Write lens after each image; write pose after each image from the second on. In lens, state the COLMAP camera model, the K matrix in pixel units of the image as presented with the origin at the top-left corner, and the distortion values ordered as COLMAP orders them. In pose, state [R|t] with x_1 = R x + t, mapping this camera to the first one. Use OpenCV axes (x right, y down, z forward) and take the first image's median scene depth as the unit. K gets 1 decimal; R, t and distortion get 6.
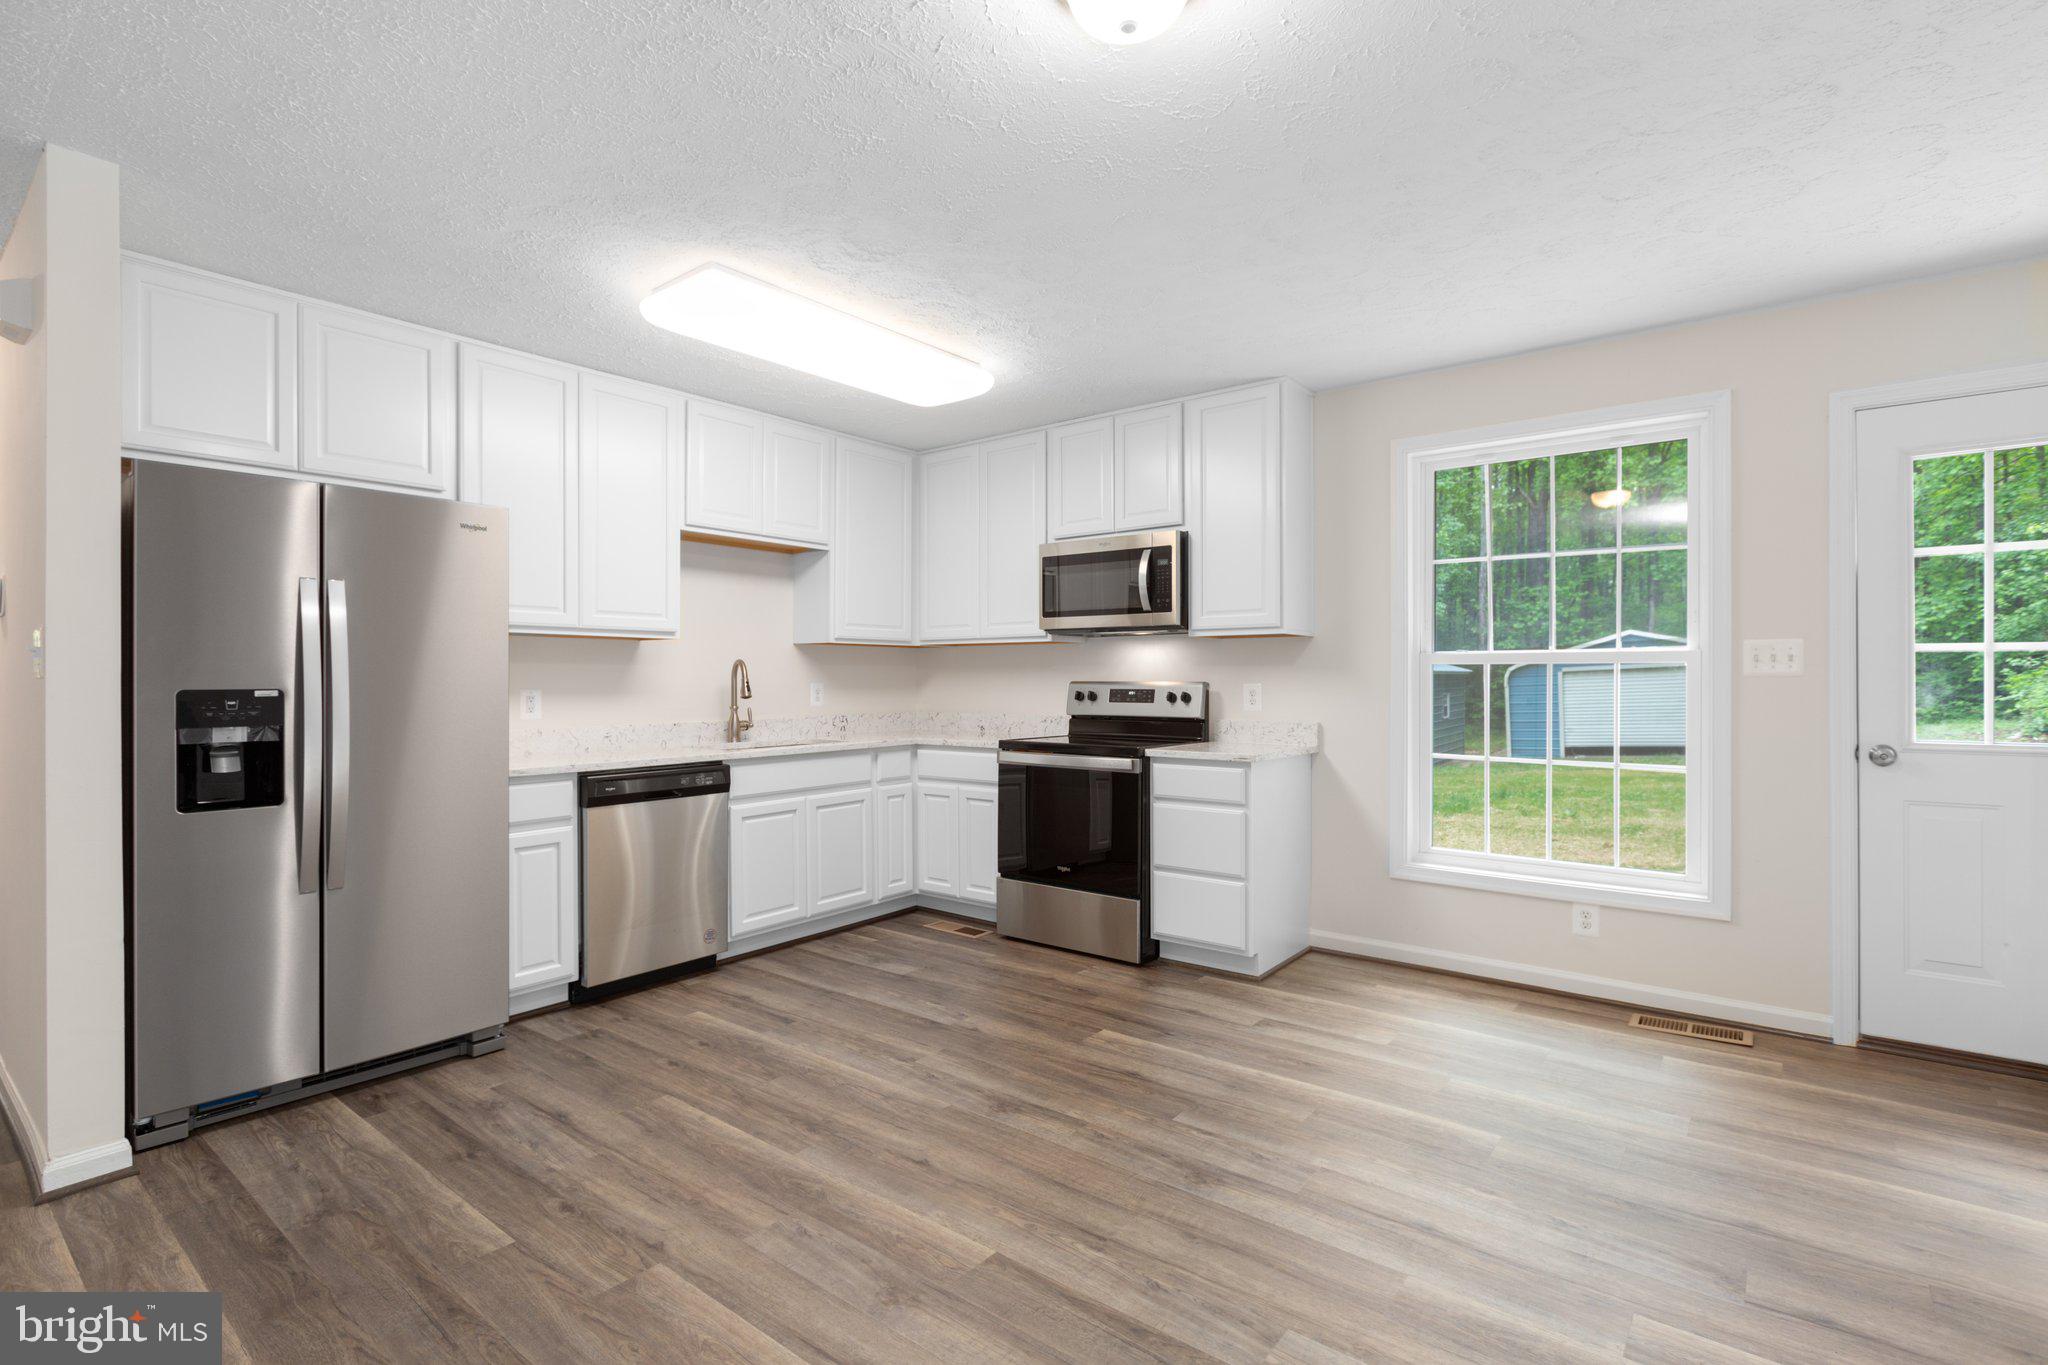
lens RADIAL K [[963.0, 0, 1025.1], [0, 963.0, 675.2], [0, 0, 1]] dist [-0.013641, 0.003216]
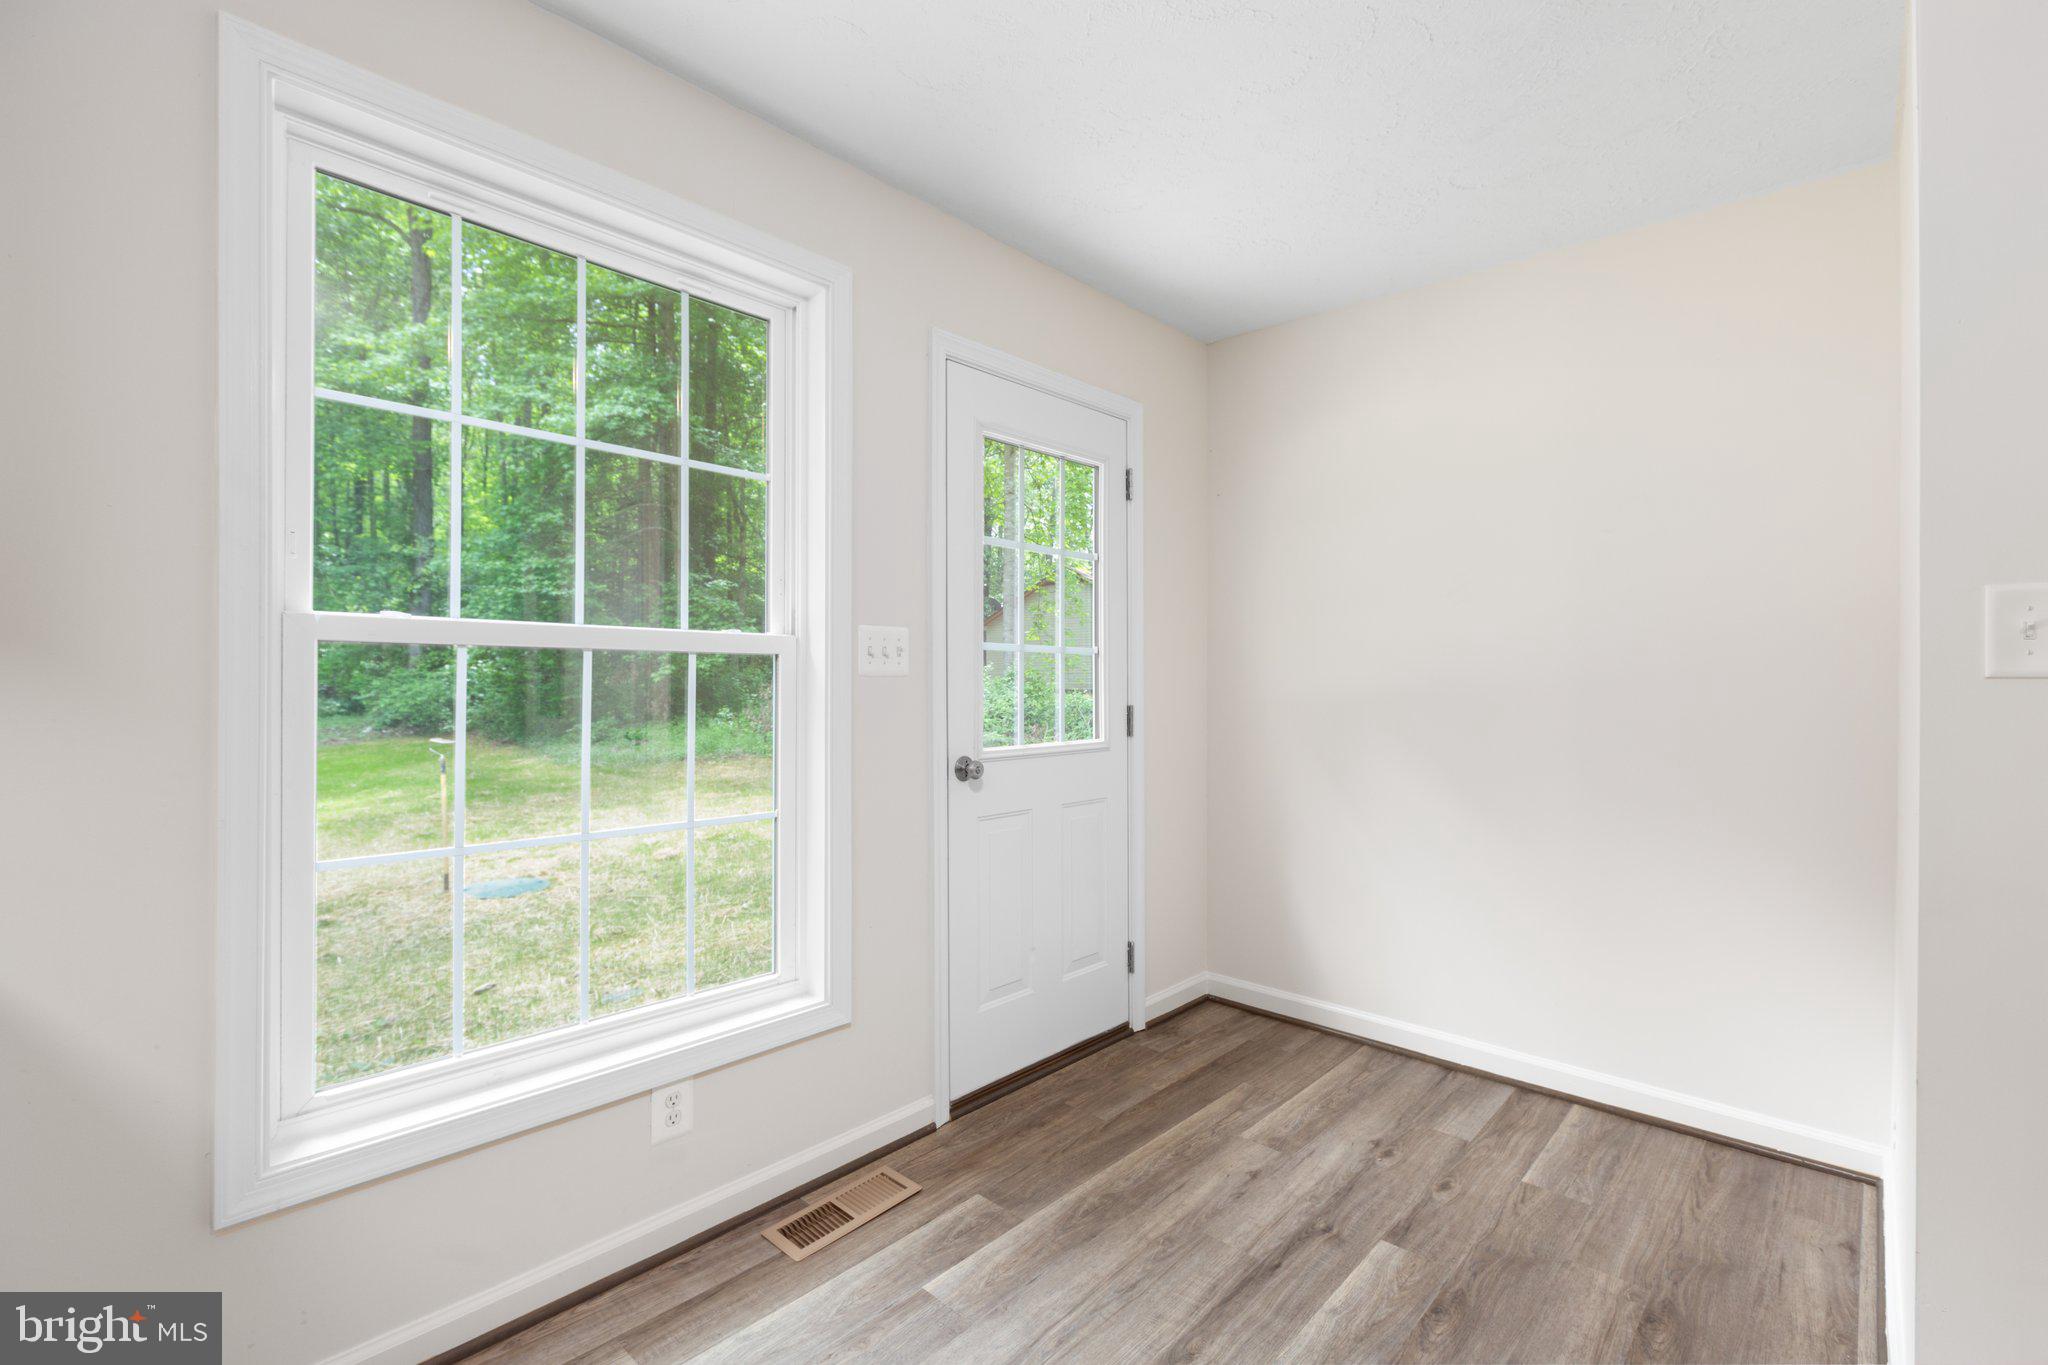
lens RADIAL K [[913.0, 0, 1027.6], [0, 913.0, 678.1], [0, 0, 1]] dist [-0.000273, -0.001403]
pose [[0.077300, 0.004999, 0.996995, 0.066974], [-0.006452, 0.999969, -0.004514, 0.004566], [-0.996987, -0.006084, 0.077329, 0.749919]]
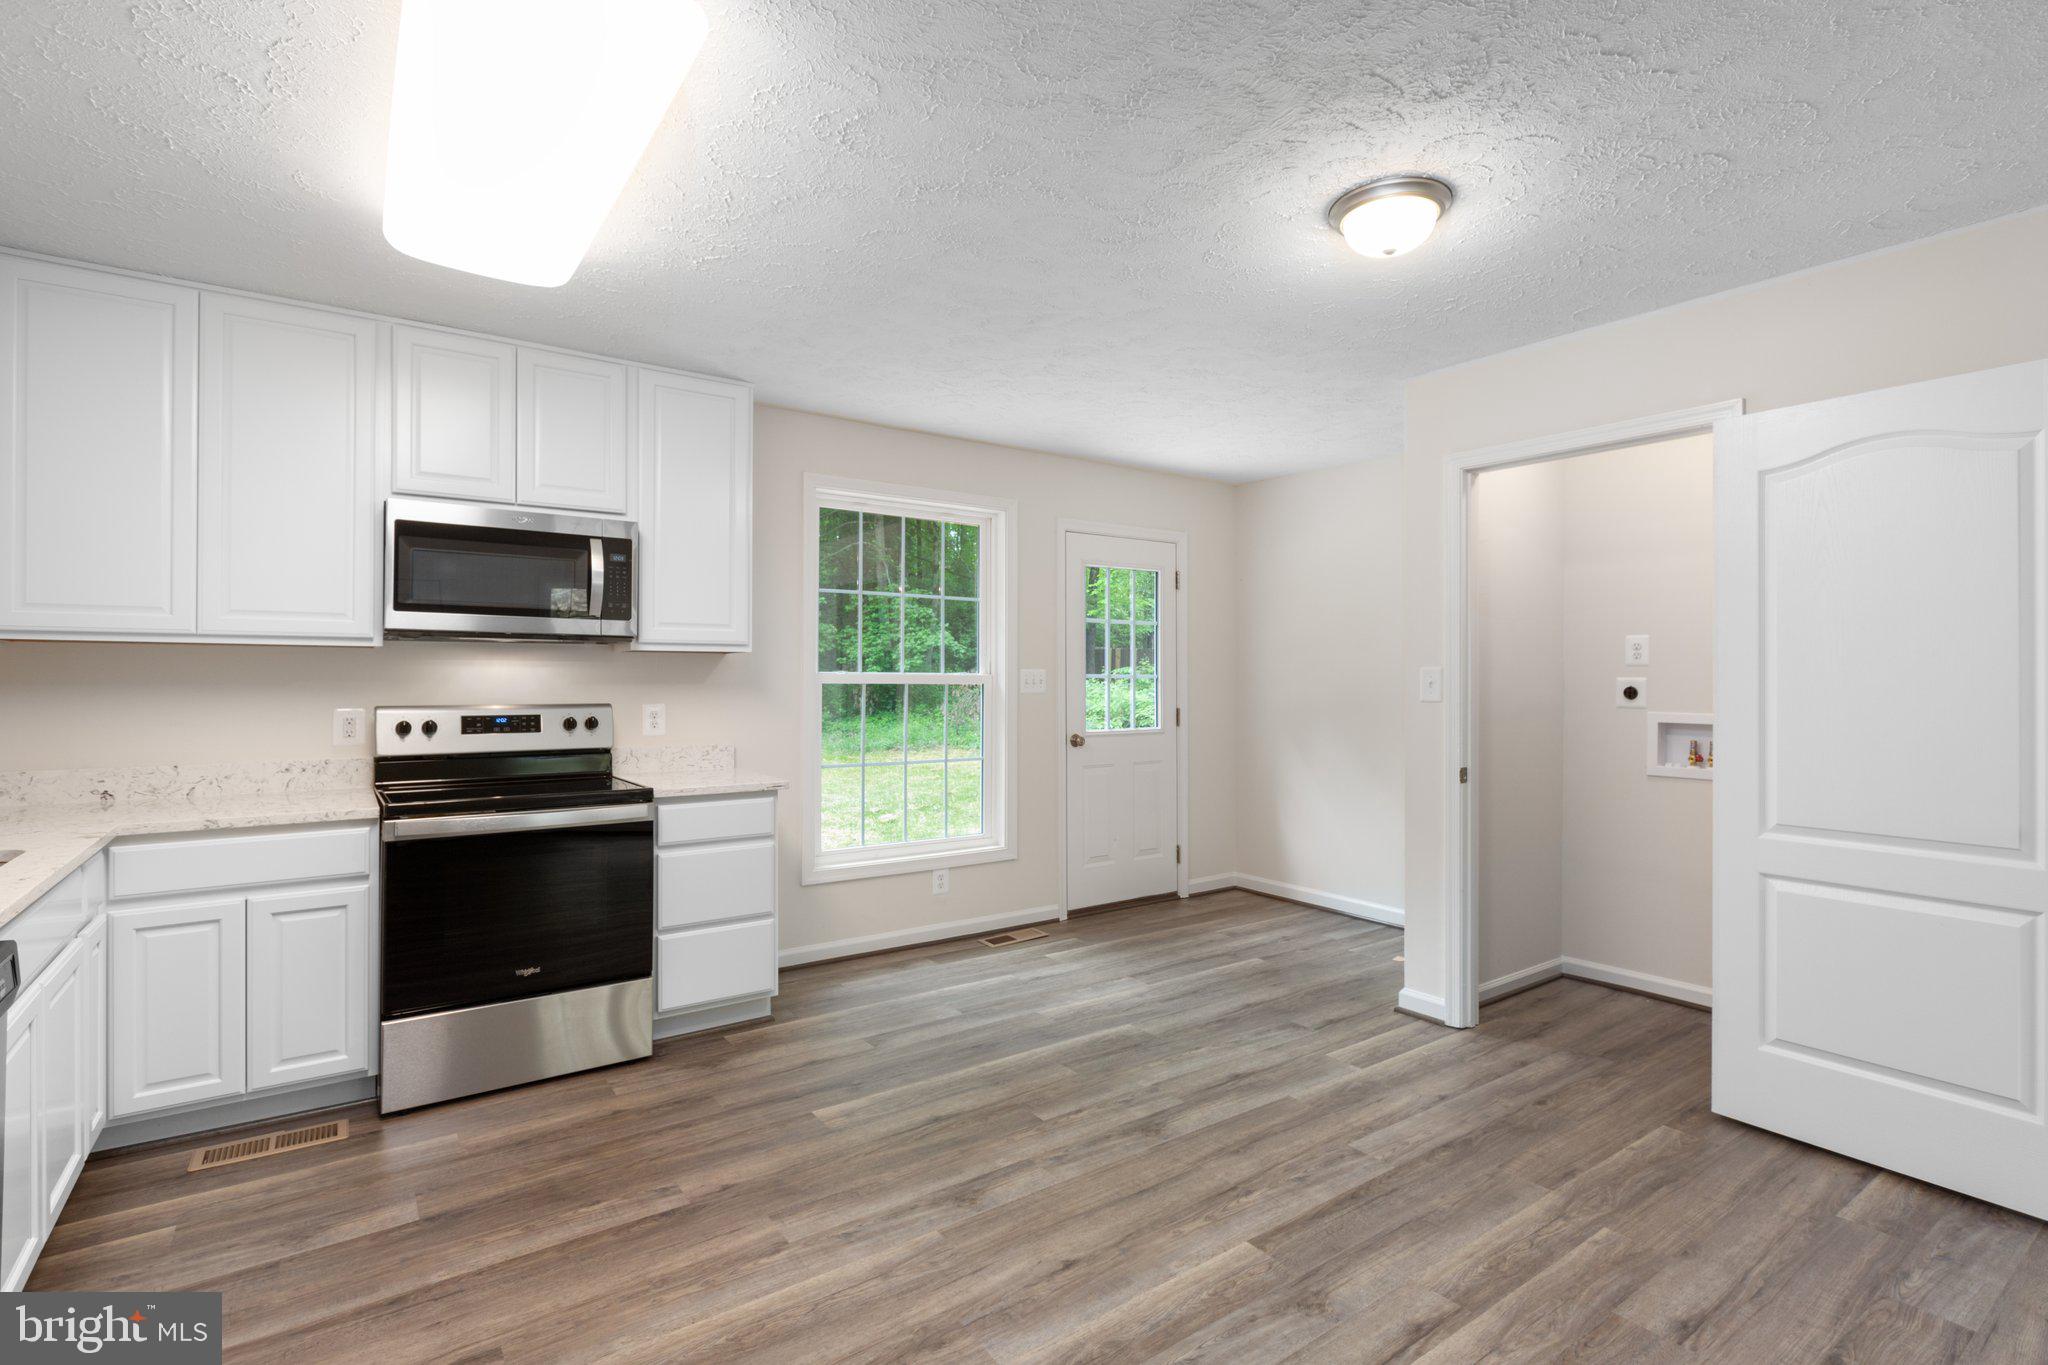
lens RADIAL K [[963.0, 0, 1038.0], [0, 963.0, 672.2], [0, 0, 1]] dist [-0.013641, 0.003216]
pose [[0.265923, 0.006238, 0.963974, -0.641078], [-0.007306, 0.999963, -0.004456, -0.024223], [-0.963967, -0.005858, 0.265959, 0.523356]]
